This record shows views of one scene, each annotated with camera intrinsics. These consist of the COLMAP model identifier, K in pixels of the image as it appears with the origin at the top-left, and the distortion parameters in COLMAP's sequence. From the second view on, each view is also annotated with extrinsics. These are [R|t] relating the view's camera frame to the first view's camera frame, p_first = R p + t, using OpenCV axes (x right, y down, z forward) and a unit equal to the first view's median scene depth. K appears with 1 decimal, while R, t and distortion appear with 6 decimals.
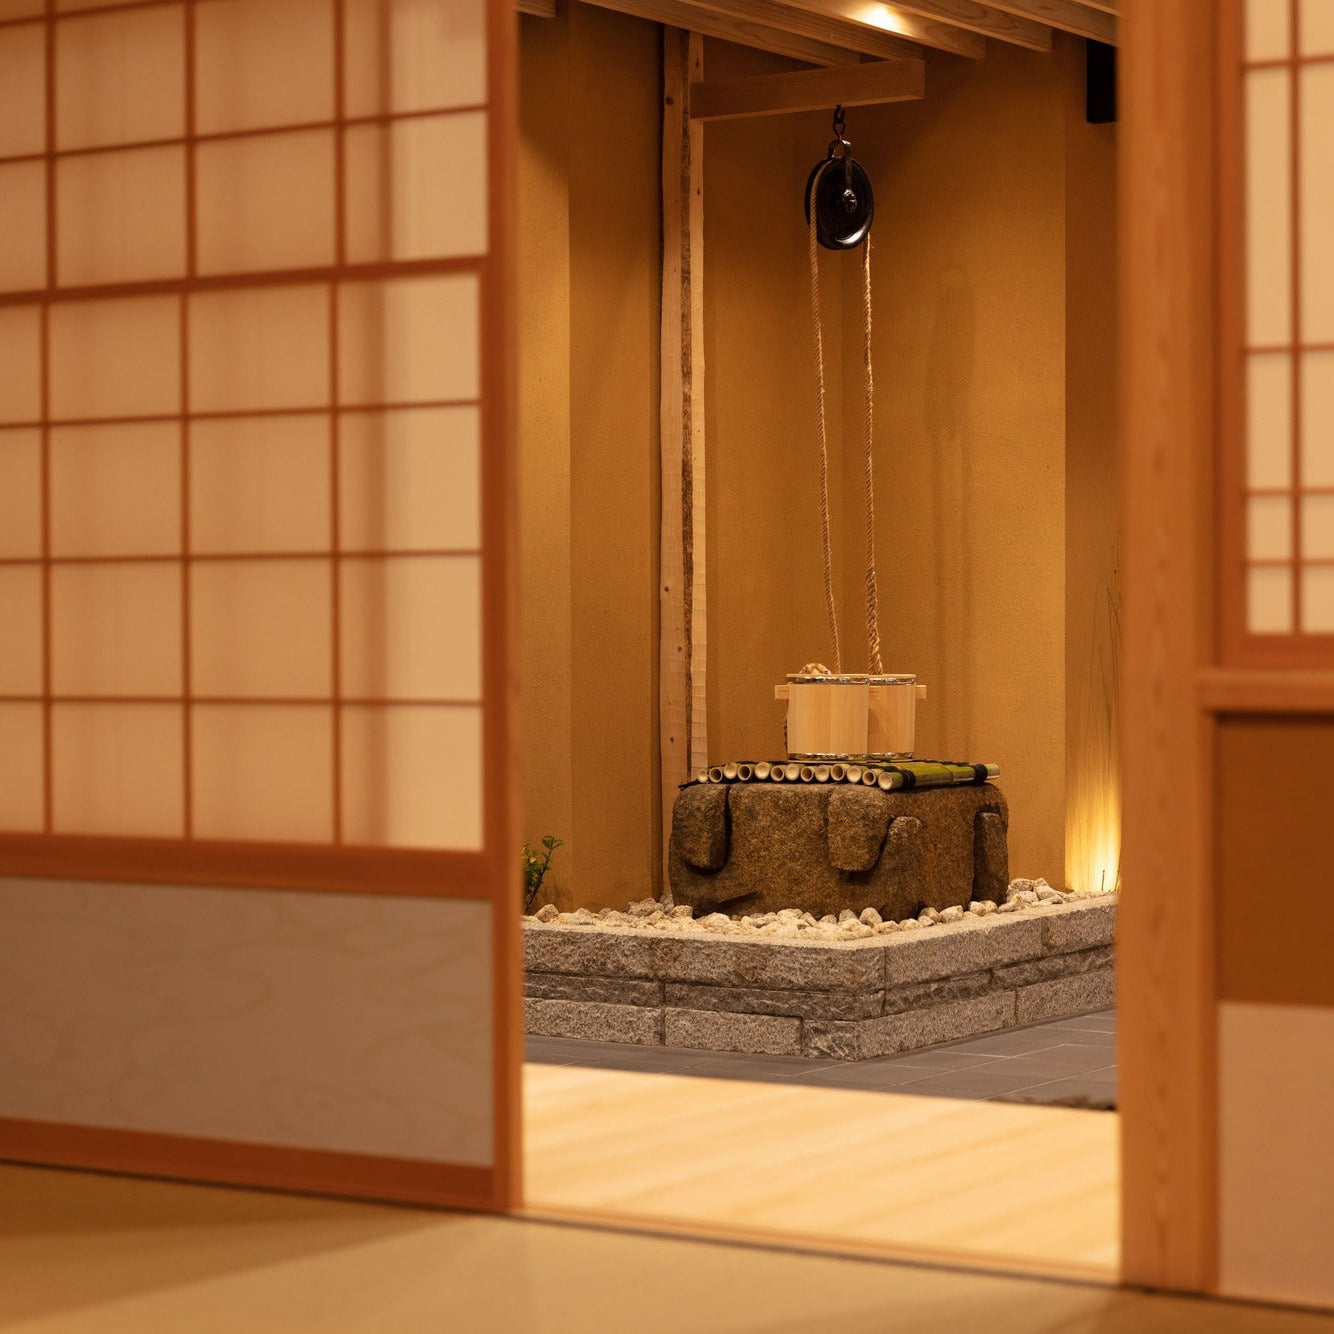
lens RADIAL K [[3328.6, 0, 667.2], [0, 3328.6, 666.7], [0, 0, 1]] dist [0.019455, 0.135068]
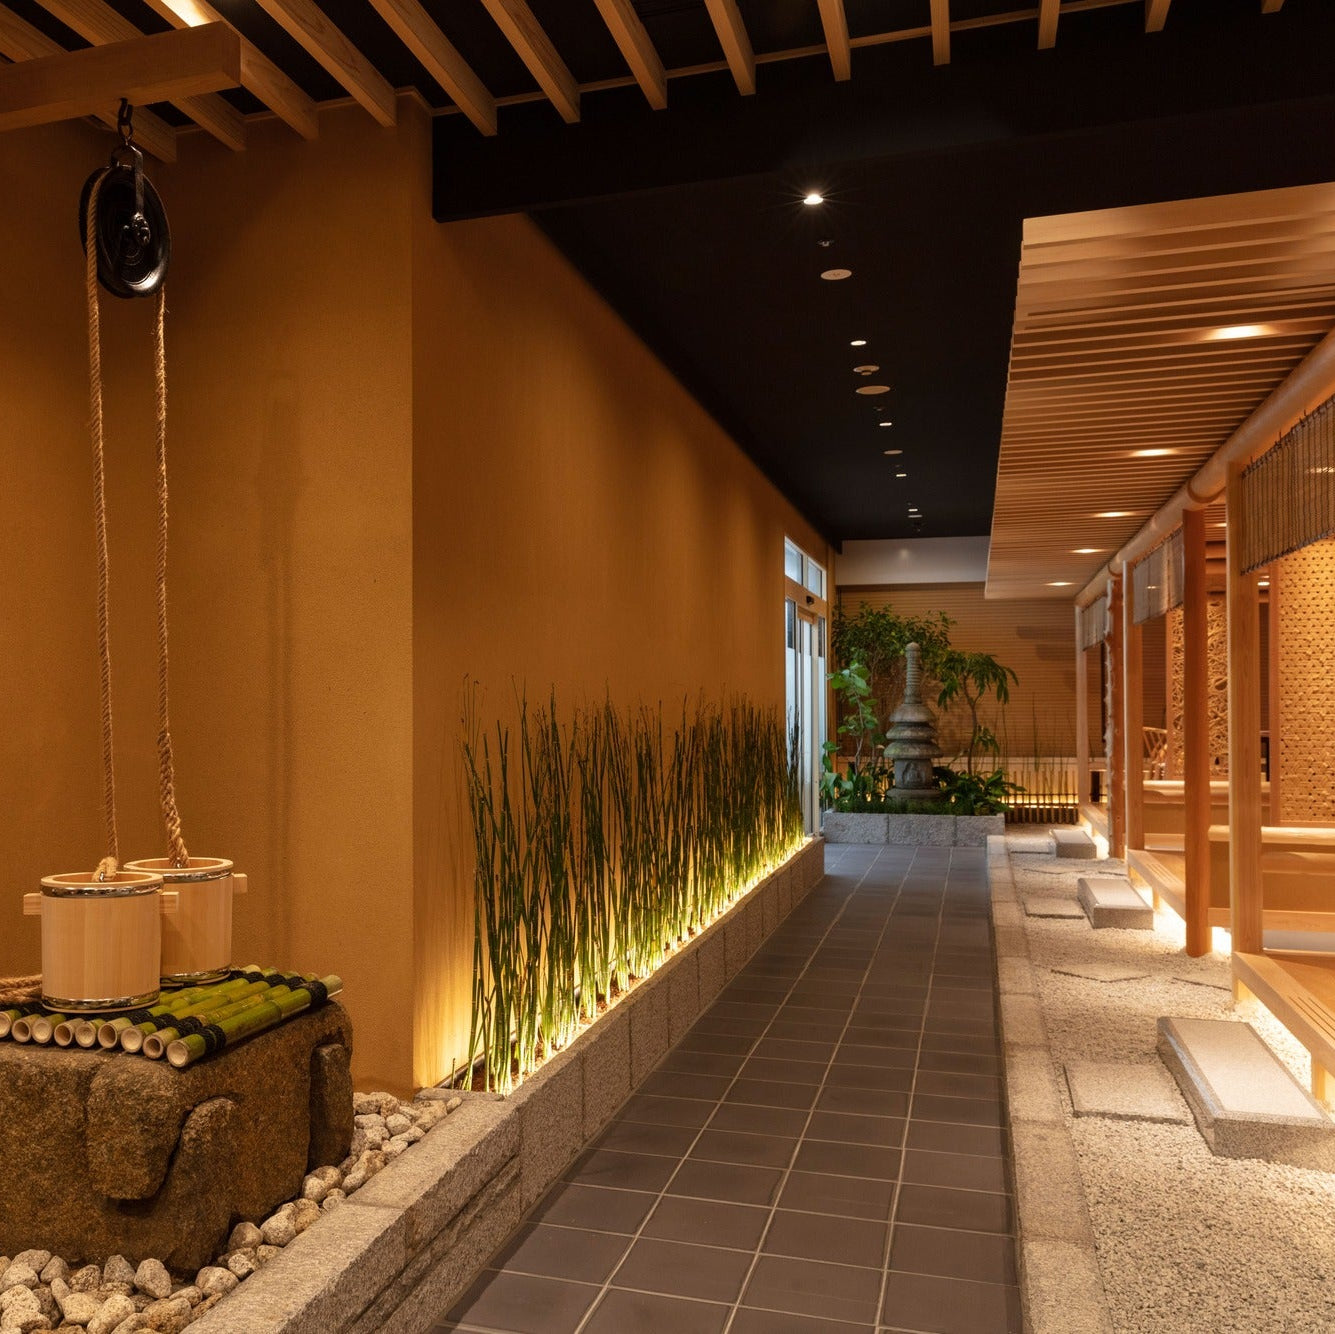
lens RADIAL K [[1321.9, 0, 503.6], [0, 1321.9, 697.3], [0, 0, 1]] dist [0.012875, -0.022271]
pose [[0.968996, 0.001038, 0.247073, 0.062091], [0.003744, 0.999815, -0.018886, -0.030867], [-0.247047, 0.019225, 0.968813, 0.714946]]
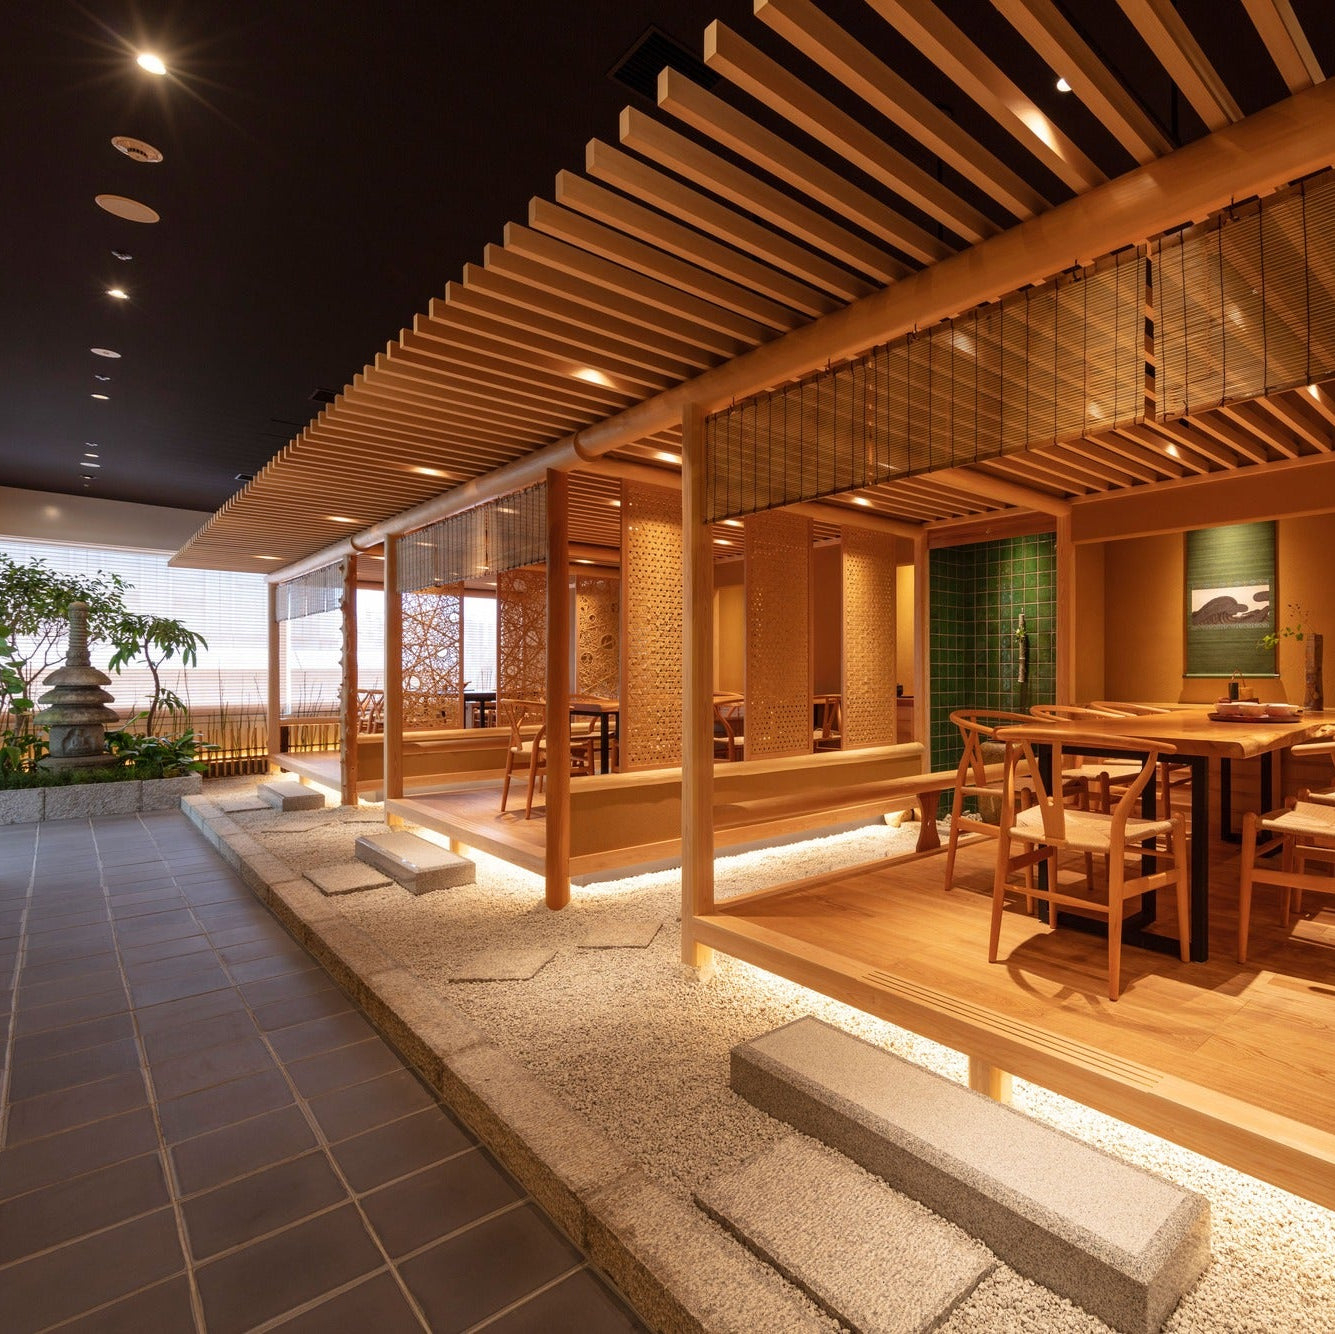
lens RADIAL K [[770.6, 0, 861.5], [0, 770.6, 668.1], [0, 0, 1]] dist [0.003706, -0.000716]
pose [[0.173095, 0.009406, 0.984860, 0.201941], [0.011424, 0.999868, -0.011557, -0.029143], [-0.984839, 0.013251, 0.172965, 1.057727]]
